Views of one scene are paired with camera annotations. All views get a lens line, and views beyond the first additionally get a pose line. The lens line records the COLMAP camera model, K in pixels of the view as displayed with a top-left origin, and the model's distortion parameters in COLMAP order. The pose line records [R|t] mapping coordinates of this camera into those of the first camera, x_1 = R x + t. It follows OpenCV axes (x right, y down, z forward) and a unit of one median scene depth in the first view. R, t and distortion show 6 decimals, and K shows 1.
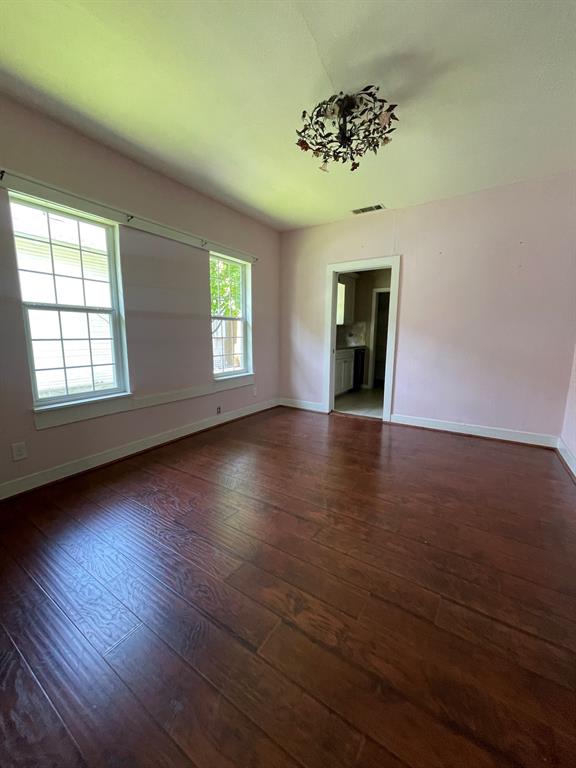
lens RADIAL K [[308.1, 0, 288.8], [0, 308.1, 381.2], [0, 0, 1]] dist [-0.011789, 0.003813]
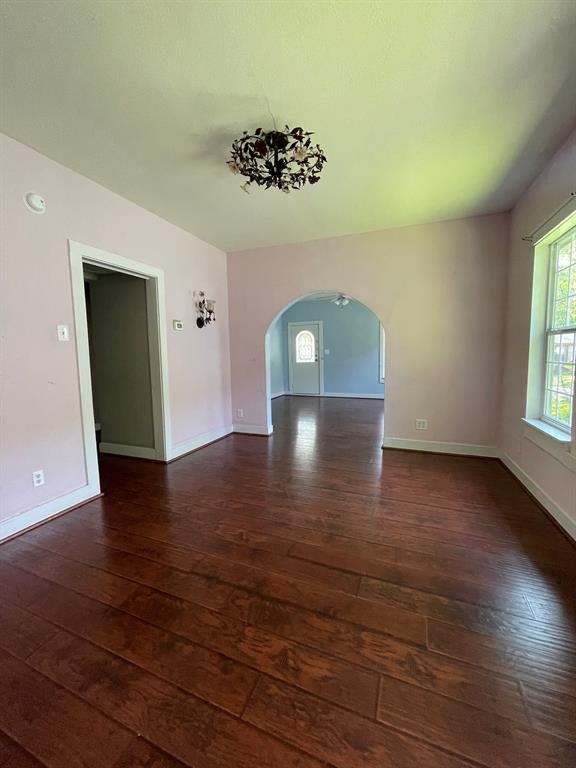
lens RADIAL K [[308.1, 0, 288.8], [0, 308.1, 381.2], [0, 0, 1]] dist [-0.011789, 0.003813]
pose [[-0.980725, 0.026247, -0.193625, 0.190700], [-0.019693, 0.972614, 0.231589, -0.185882], [0.194401, 0.230938, -0.953350, 1.146447]]
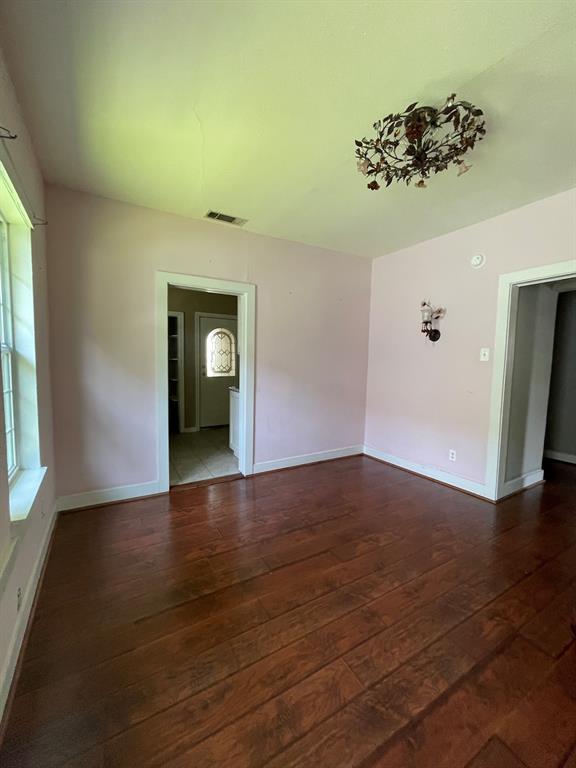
lens RADIAL K [[308.1, 0, 288.8], [0, 308.1, 381.2], [0, 0, 1]] dist [-0.011789, 0.003813]
pose [[0.445760, -0.062105, 0.892996, -0.400637], [0.120825, 0.992636, 0.008722, -0.127636], [-0.886961, 0.104008, 0.449981, 0.535588]]
